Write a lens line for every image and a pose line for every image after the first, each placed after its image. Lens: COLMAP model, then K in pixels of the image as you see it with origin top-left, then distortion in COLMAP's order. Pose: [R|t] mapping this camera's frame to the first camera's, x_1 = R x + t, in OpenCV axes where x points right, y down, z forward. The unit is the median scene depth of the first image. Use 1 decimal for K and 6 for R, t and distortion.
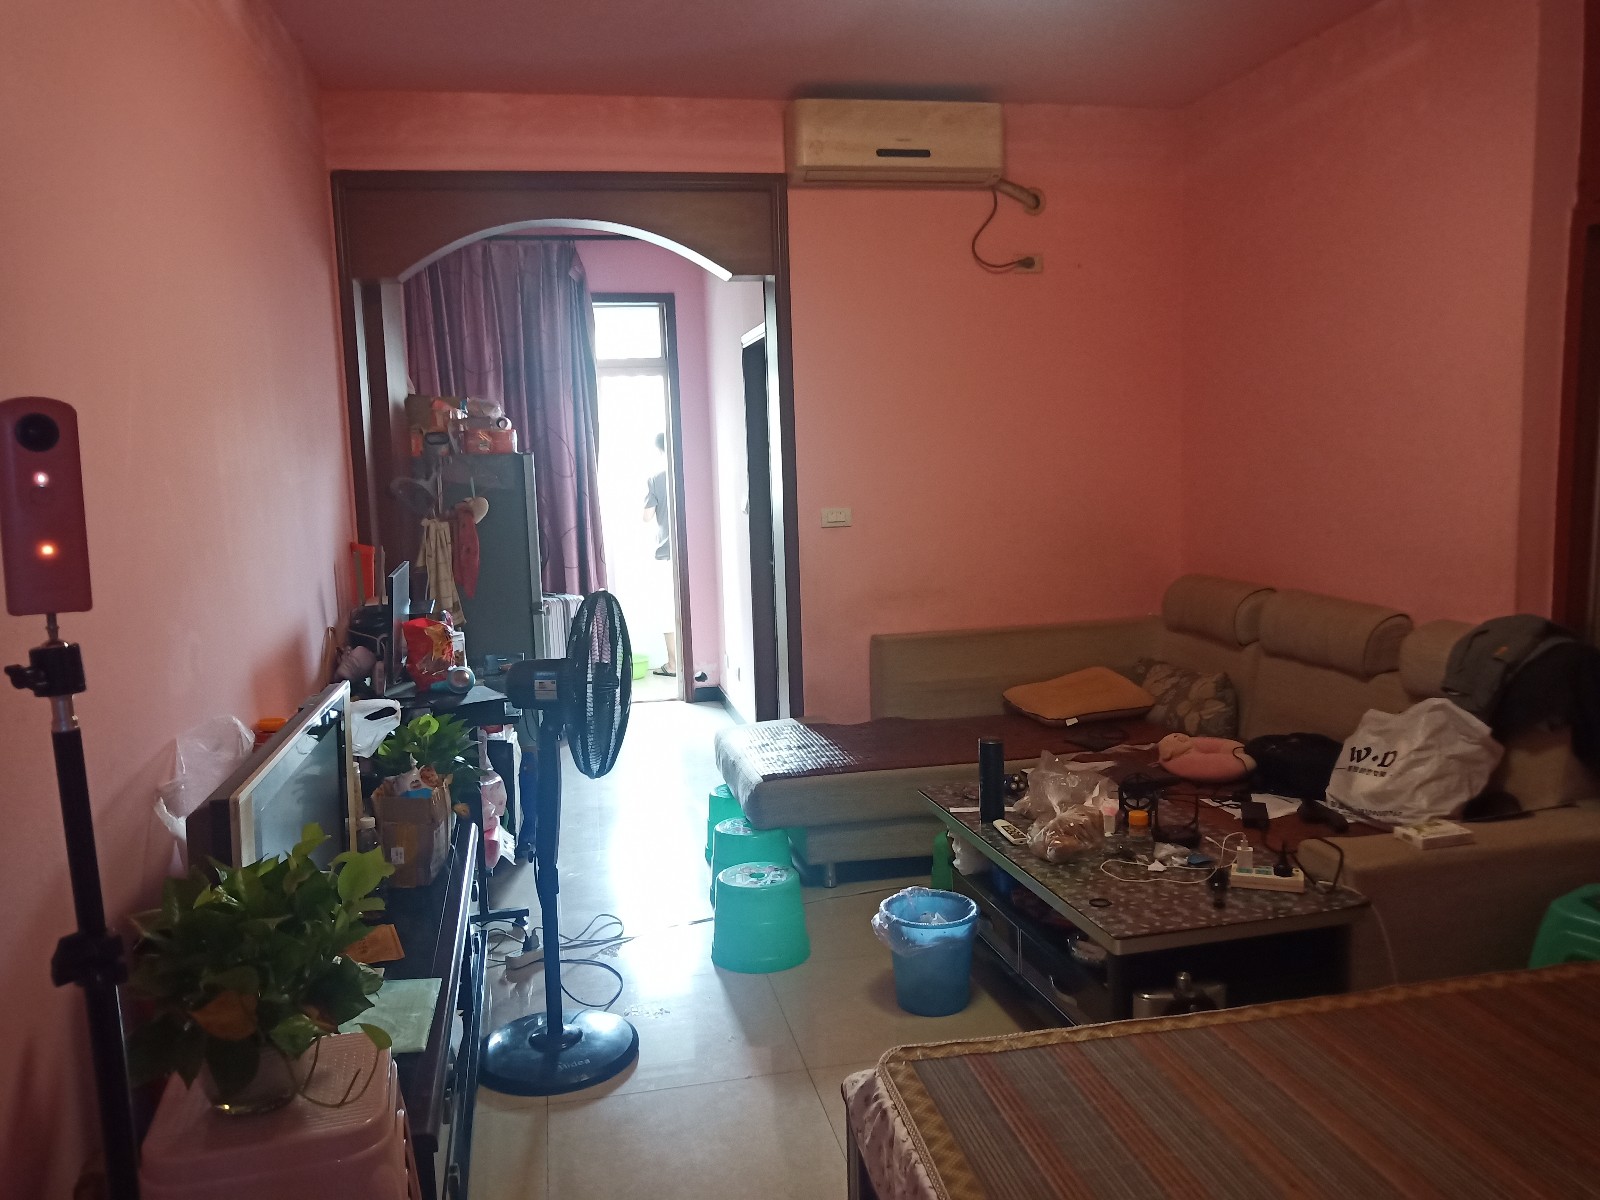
lens RADIAL K [[1236.7, 0, 788.3], [0, 1236.7, 599.3], [0, 0, 1]] dist [0.023283, -0.050764]
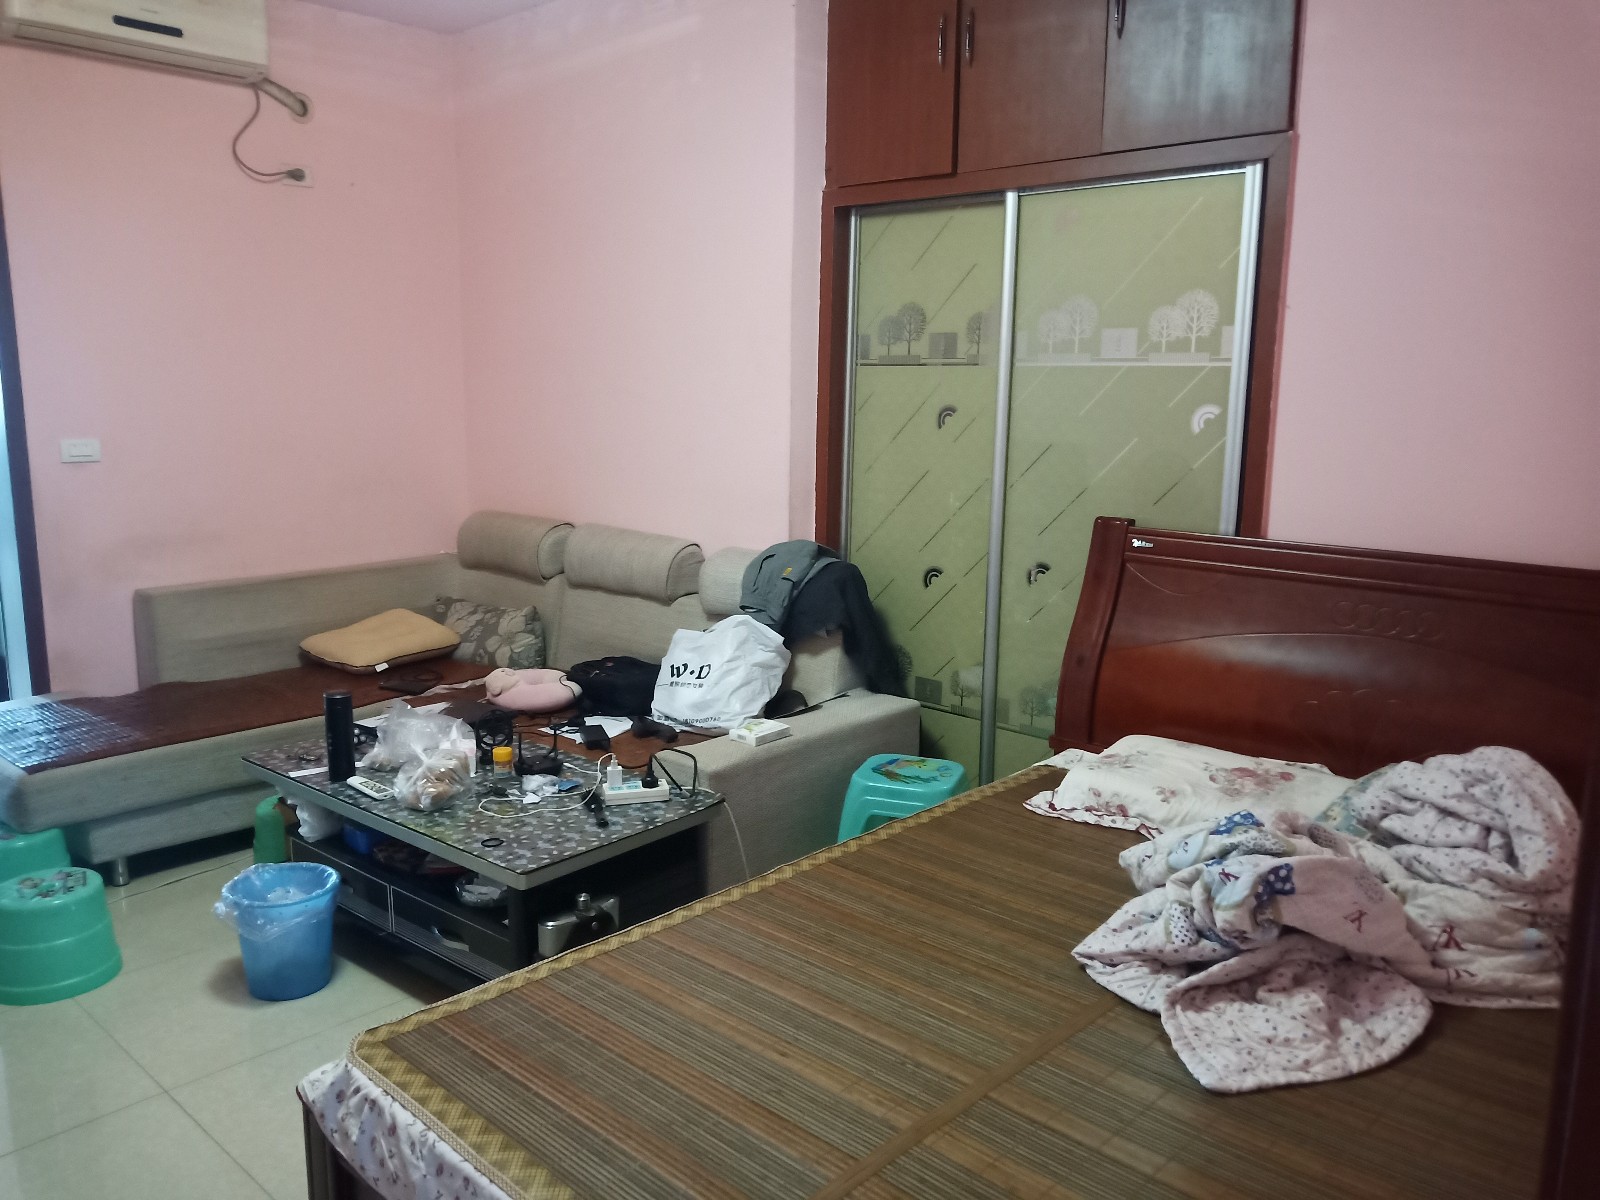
lens RADIAL K [[1236.7, 0, 793.8], [0, 1236.7, 607.5], [0, 0, 1]] dist [0.023283, -0.050764]
pose [[0.811018, -0.066780, 0.581198, -0.098245], [0.033928, 0.997160, 0.067231, -0.002294], [-0.584037, -0.034807, 0.810980, 0.045700]]
